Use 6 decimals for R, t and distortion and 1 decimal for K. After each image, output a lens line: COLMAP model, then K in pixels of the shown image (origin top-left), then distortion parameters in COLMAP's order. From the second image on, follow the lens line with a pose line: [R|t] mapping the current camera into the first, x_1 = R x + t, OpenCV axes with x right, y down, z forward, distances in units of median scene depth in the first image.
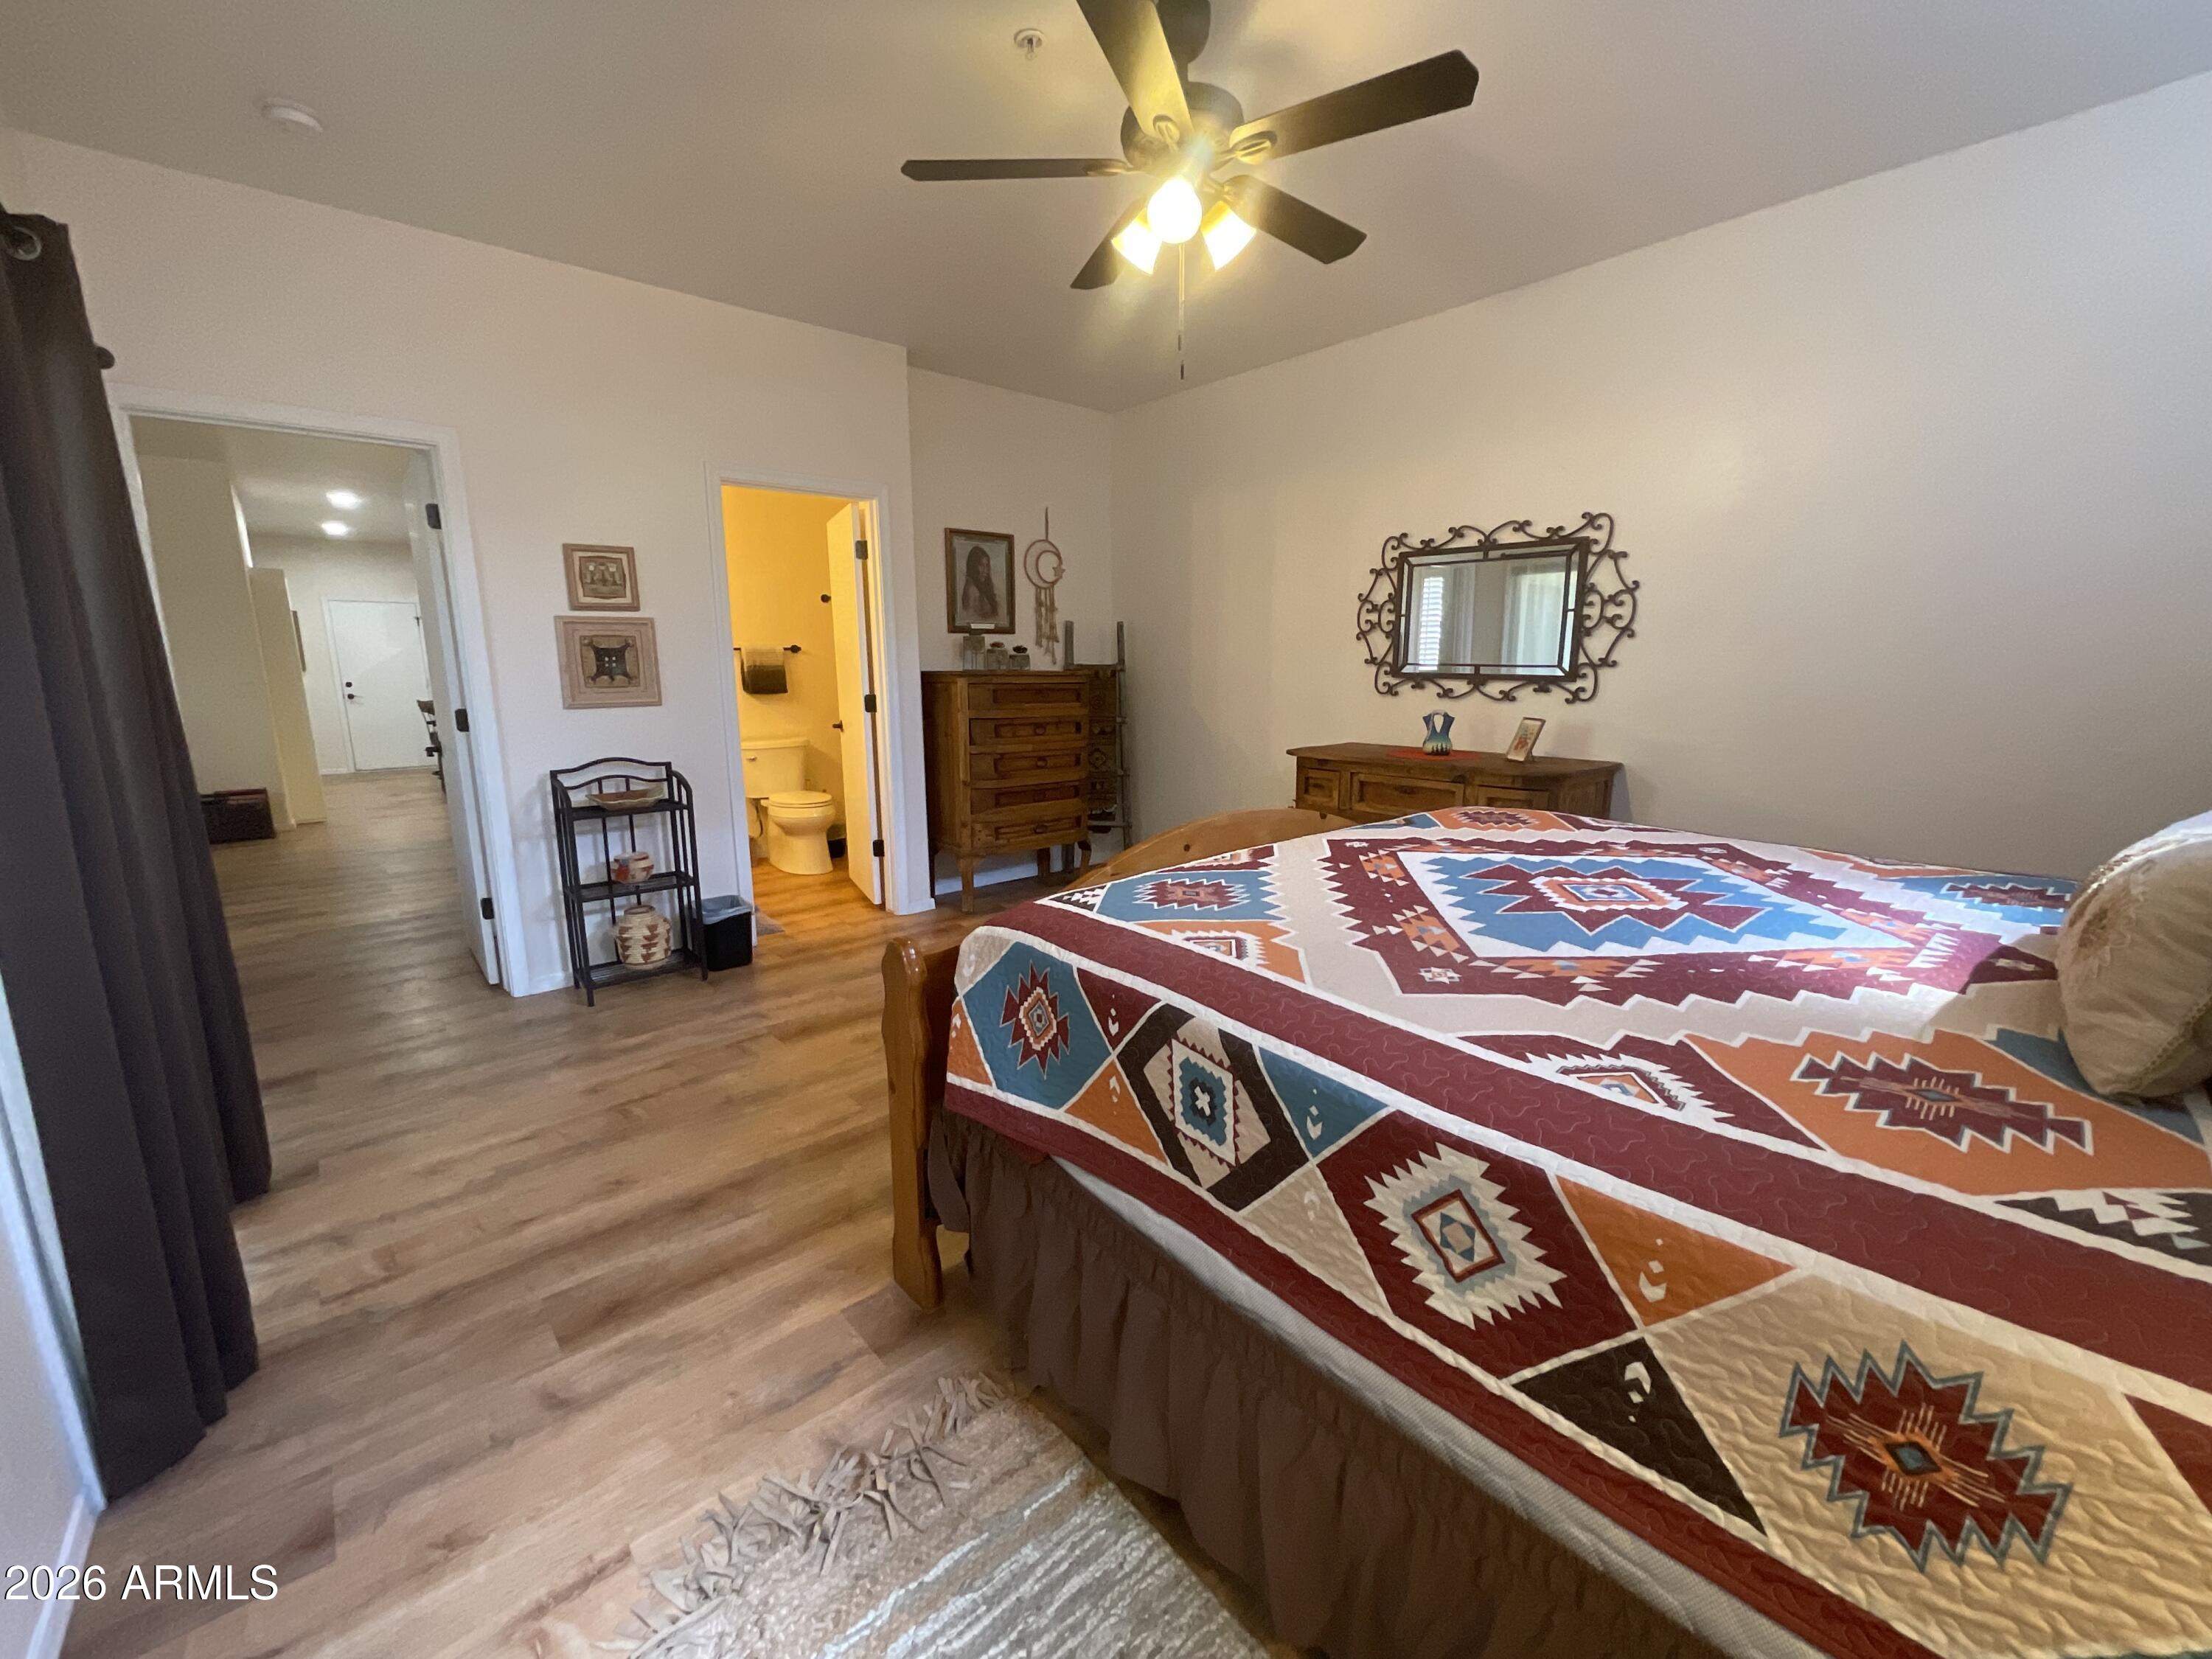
lens RADIAL K [[904.8, 0, 1108.2], [0, 904.8, 826.5], [0, 0, 1]] dist [0.002956, 0.000538]
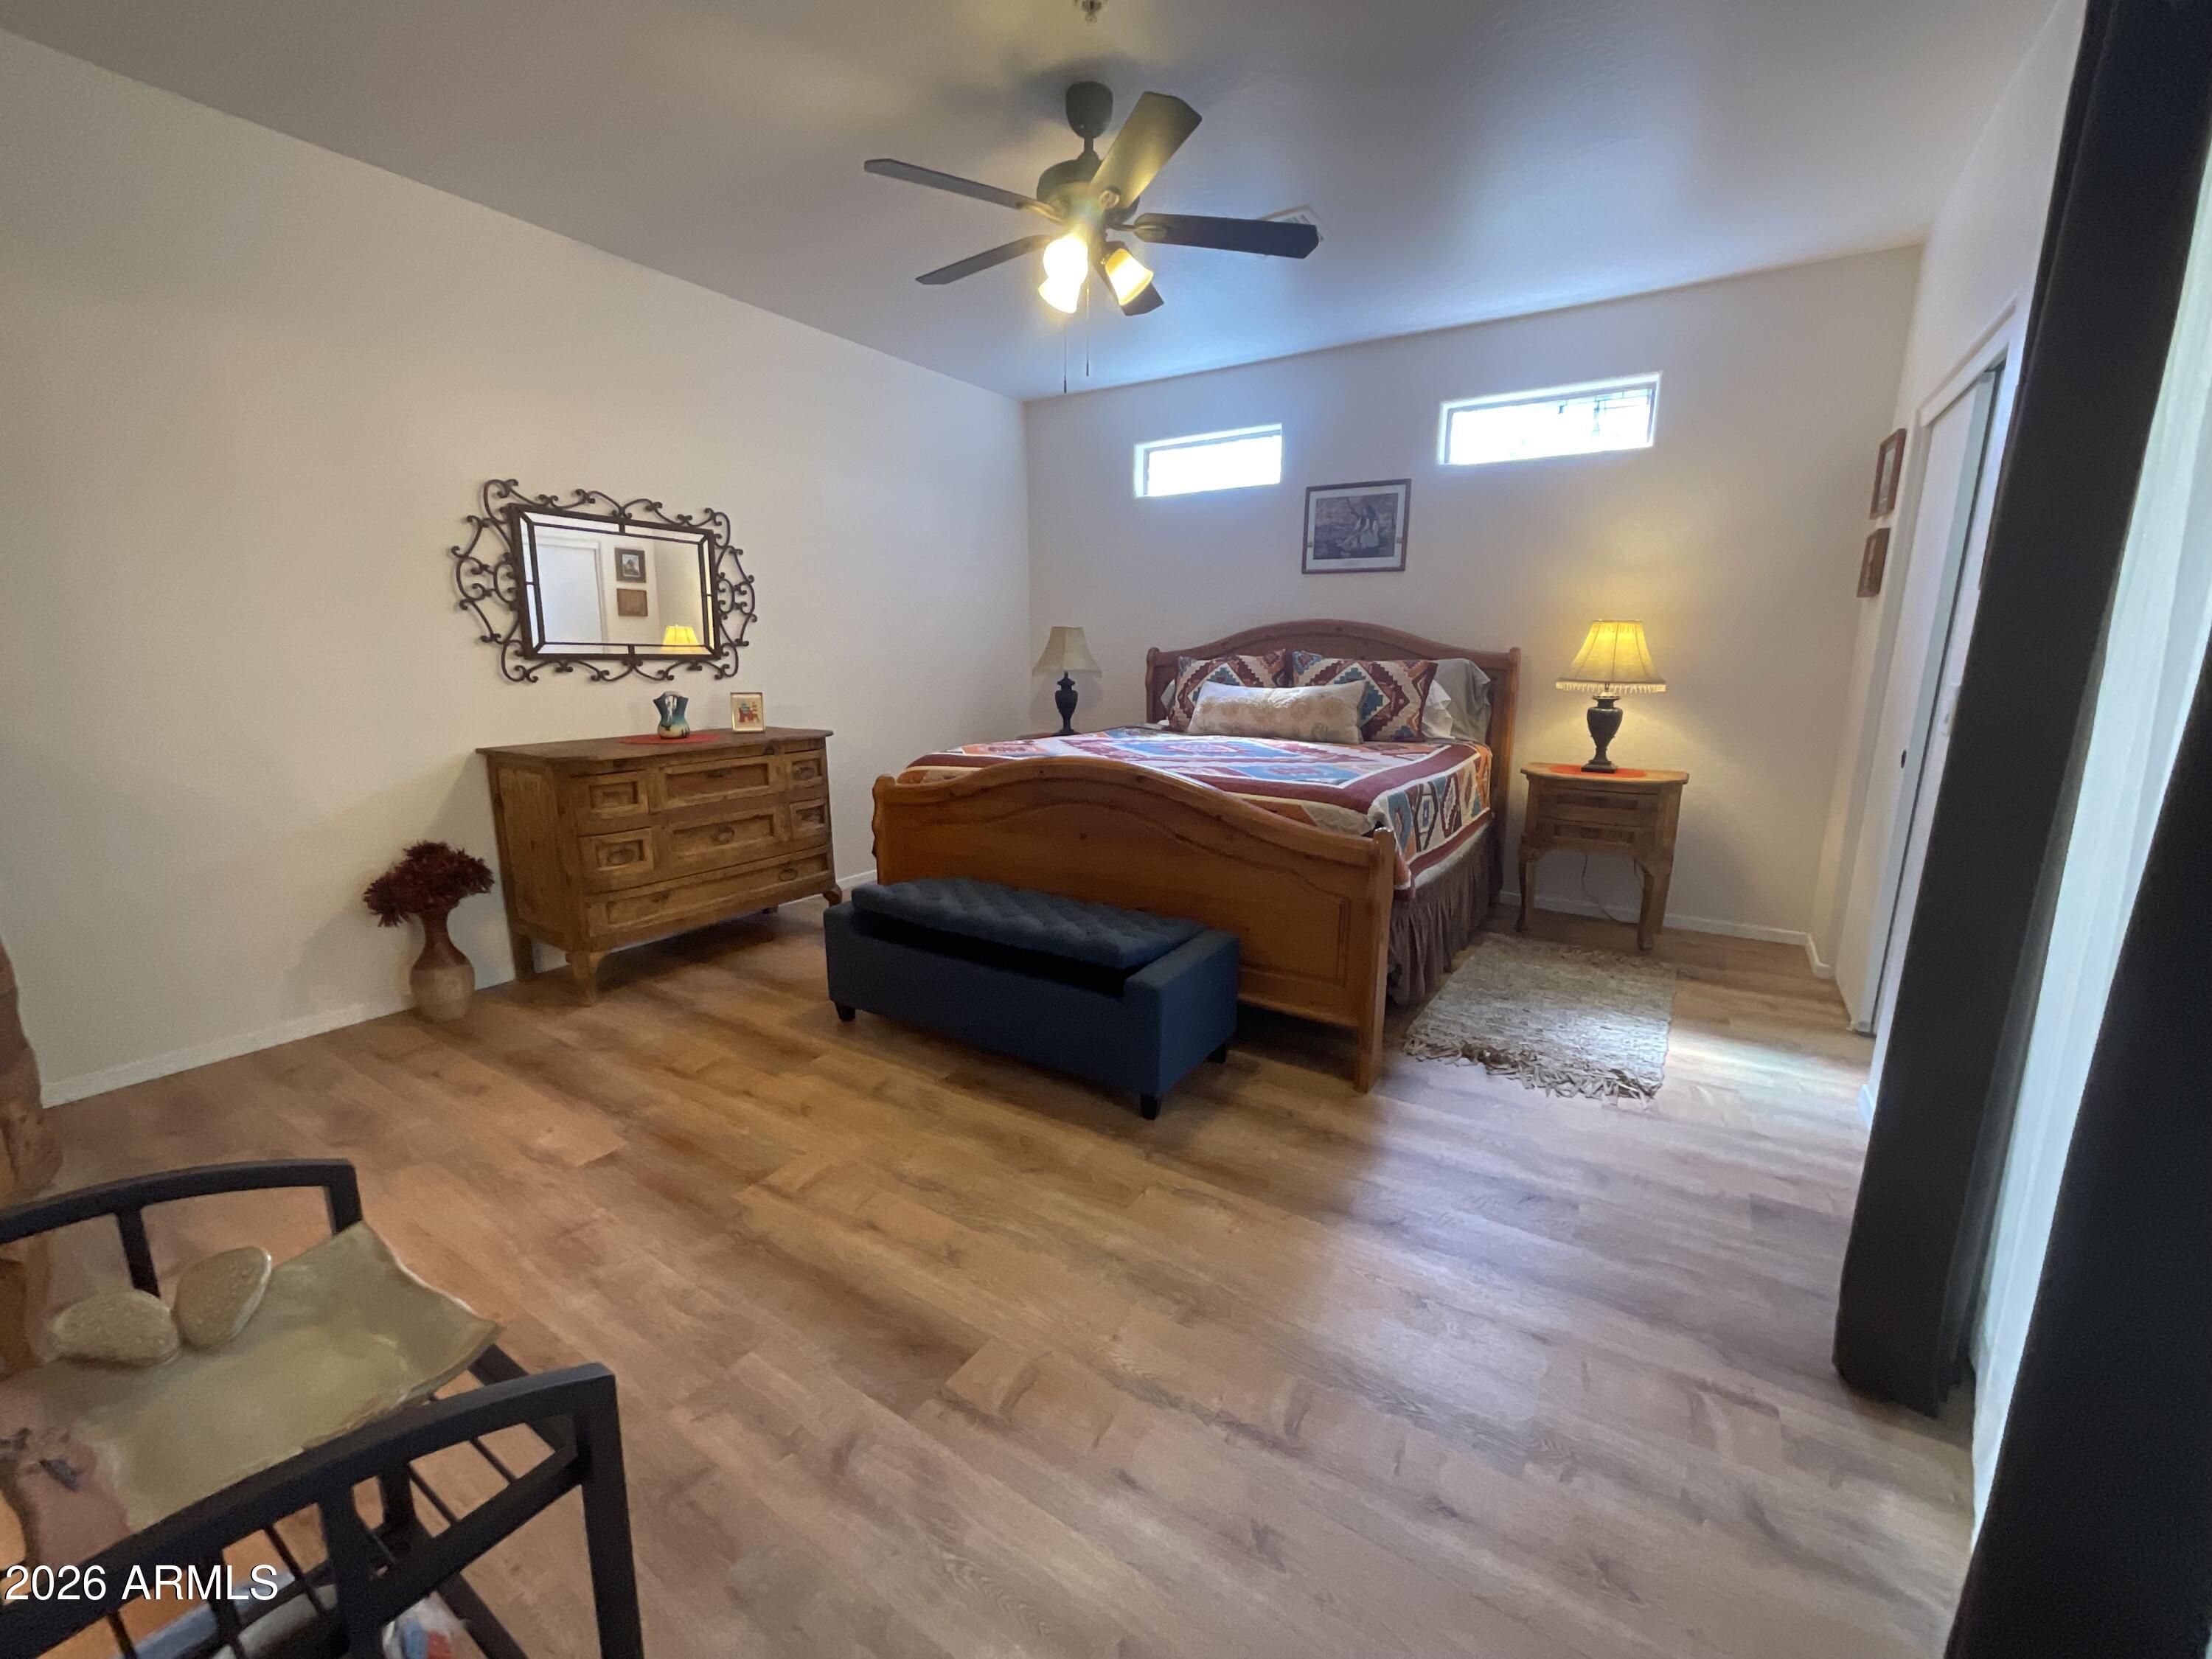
lens RADIAL K [[904.8, 0, 1108.2], [0, 904.8, 826.5], [0, 0, 1]] dist [0.002956, 0.000538]
pose [[-0.266259, -0.190433, 0.944903, -0.683889], [0.168203, 0.956069, 0.240081, -0.144082], [-0.949112, 0.222860, -0.222531, 0.803330]]
